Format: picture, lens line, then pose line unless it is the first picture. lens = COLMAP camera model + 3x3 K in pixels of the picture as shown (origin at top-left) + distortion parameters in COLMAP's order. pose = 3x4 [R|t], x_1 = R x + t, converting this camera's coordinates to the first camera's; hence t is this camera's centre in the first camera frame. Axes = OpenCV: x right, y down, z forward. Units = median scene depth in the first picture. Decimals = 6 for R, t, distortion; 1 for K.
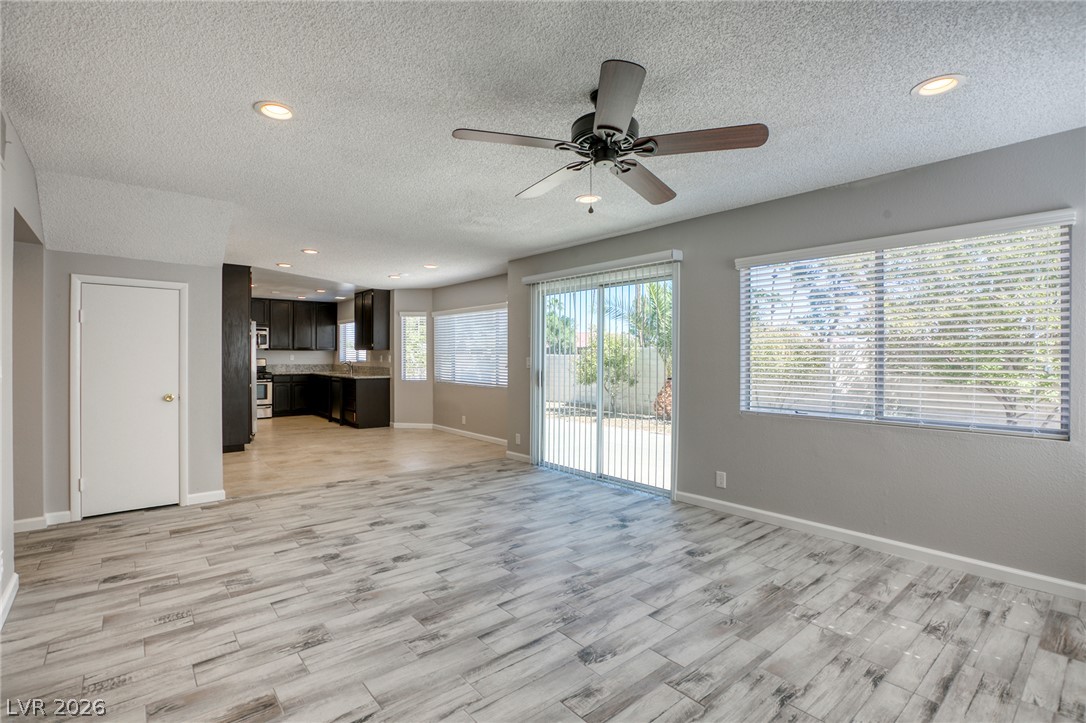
lens RADIAL K [[525.2, 0, 543.0], [0, 525.2, 361.5], [0, 0, 1]] dist [-0.052403, 0.018644]
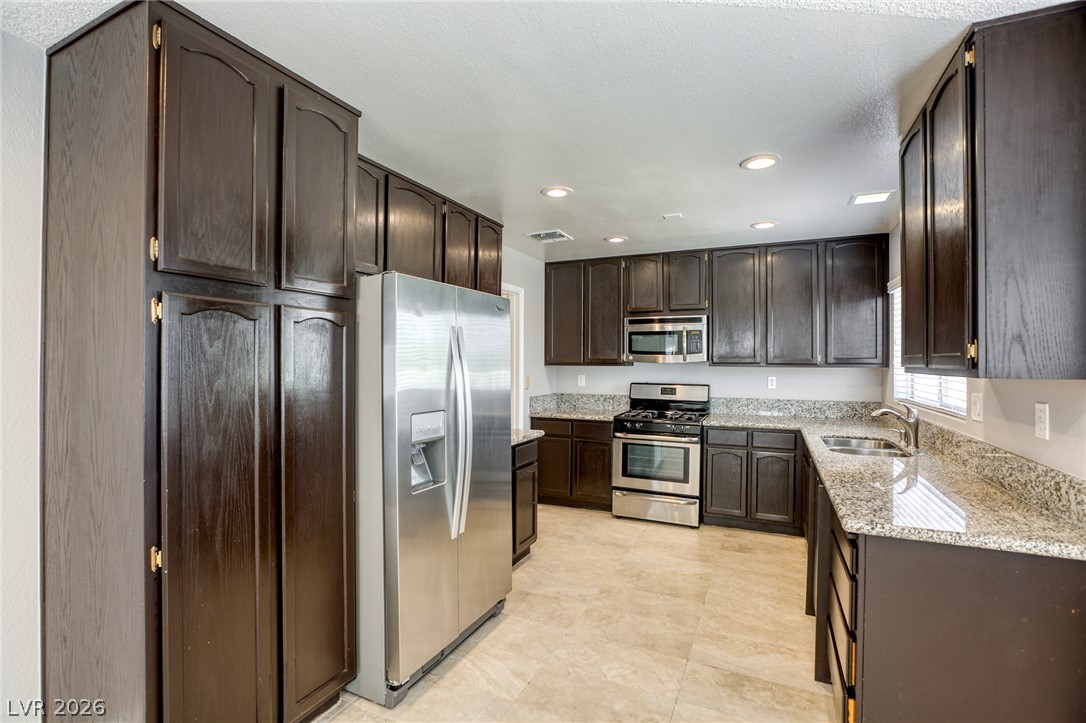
lens RADIAL K [[491.7, 0, 552.0], [0, 491.7, 365.6], [0, 0, 1]] dist [-0.029180, 0.001114]
pose [[0.429516, 0.005340, -0.903043, -0.586972], [-0.008145, 0.999965, 0.002039, -0.061976], [0.903022, 0.006480, 0.429545, 1.944820]]
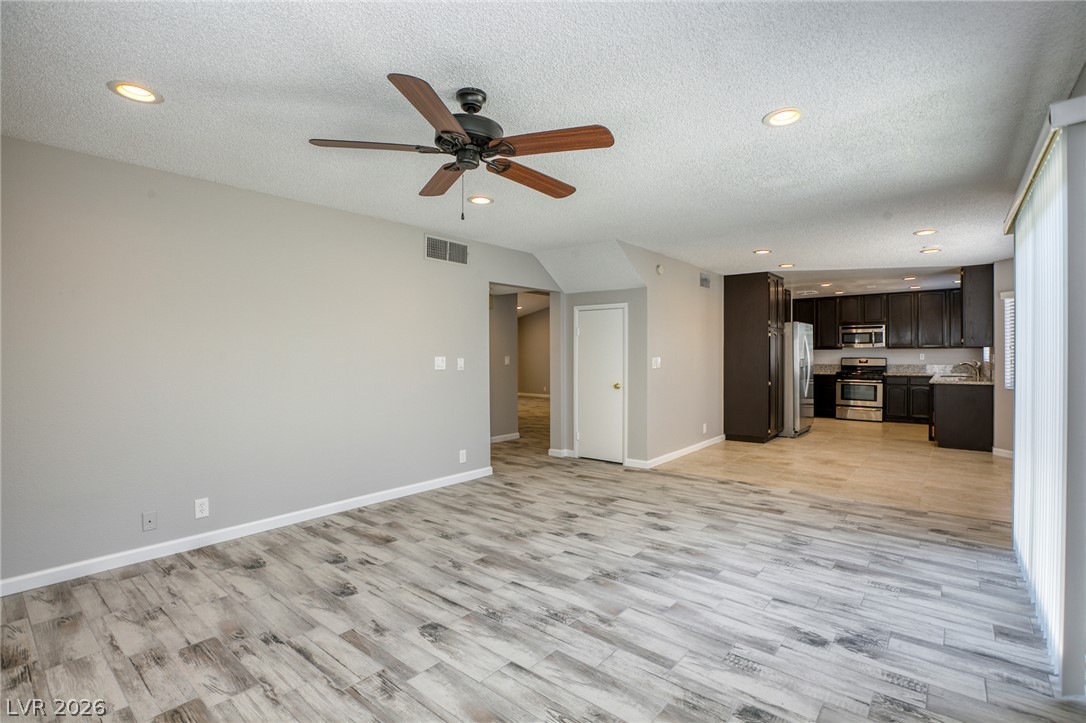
lens RADIAL K [[505.9, 0, 515.3], [0, 505.9, 358.8], [0, 0, 1]] dist [-0.049375, 0.013658]
pose [[0.131629, 0.000315, -0.991299, 0.712145], [-0.003428, 0.999994, -0.000138, -0.005047], [0.991293, 0.003416, 0.131629, 0.630940]]
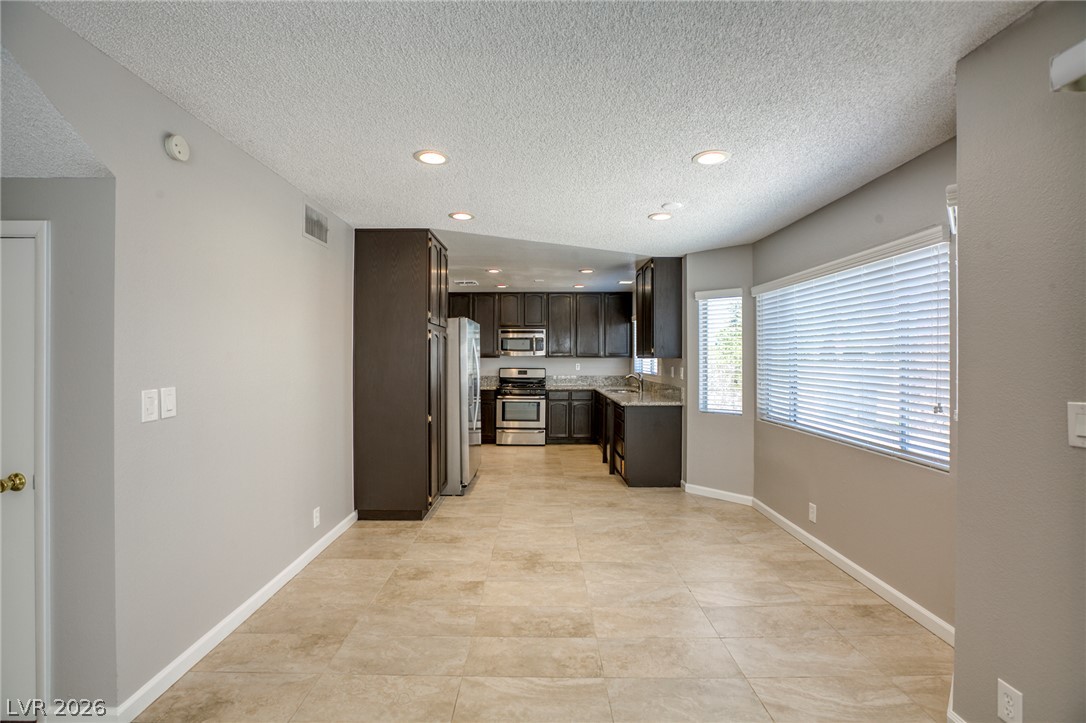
lens RADIAL K [[506.9, 0, 536.4], [0, 506.9, 359.7], [0, 0, 1]] dist [-0.046182, 0.014708]
pose [[0.759633, -0.001510, -0.650350, -0.115254], [-0.002617, 0.999982, -0.005379, -0.041236], [0.650346, 0.005788, 0.759616, 1.126256]]
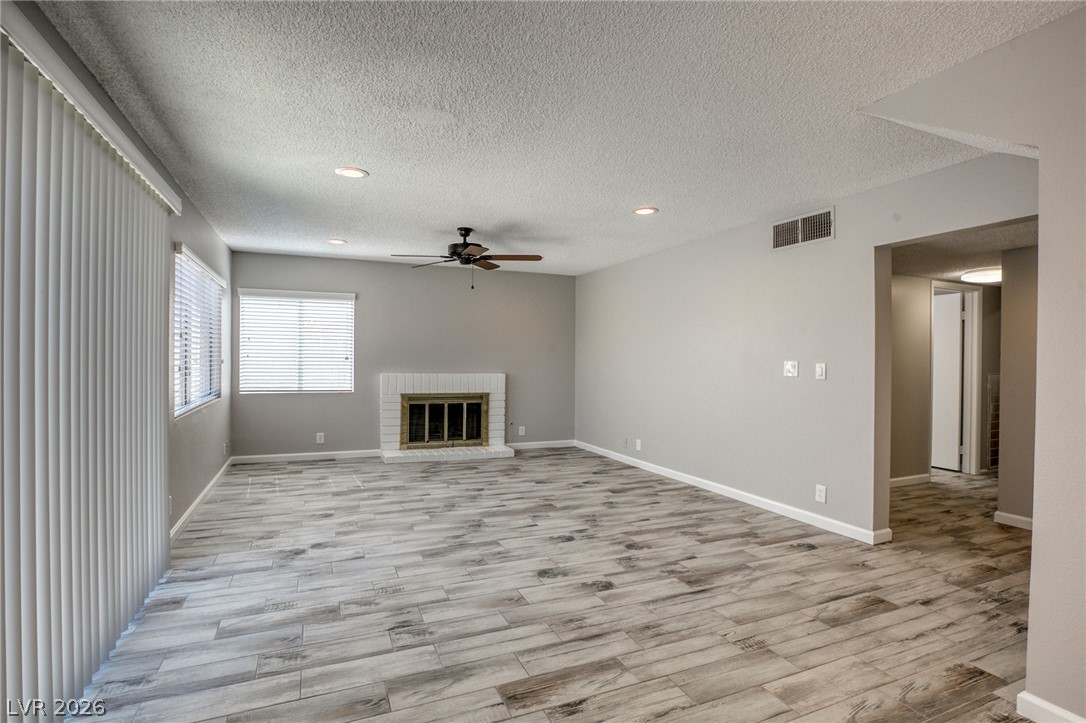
lens RADIAL K [[506.9, 0, 536.4], [0, 506.9, 359.7], [0, 0, 1]] dist [-0.046182, 0.014708]
pose [[-0.957843, -0.013344, 0.286981, -0.456108], [-0.010641, 0.999883, 0.010975, -0.003323], [-0.287094, 0.007459, -0.957873, 1.810108]]
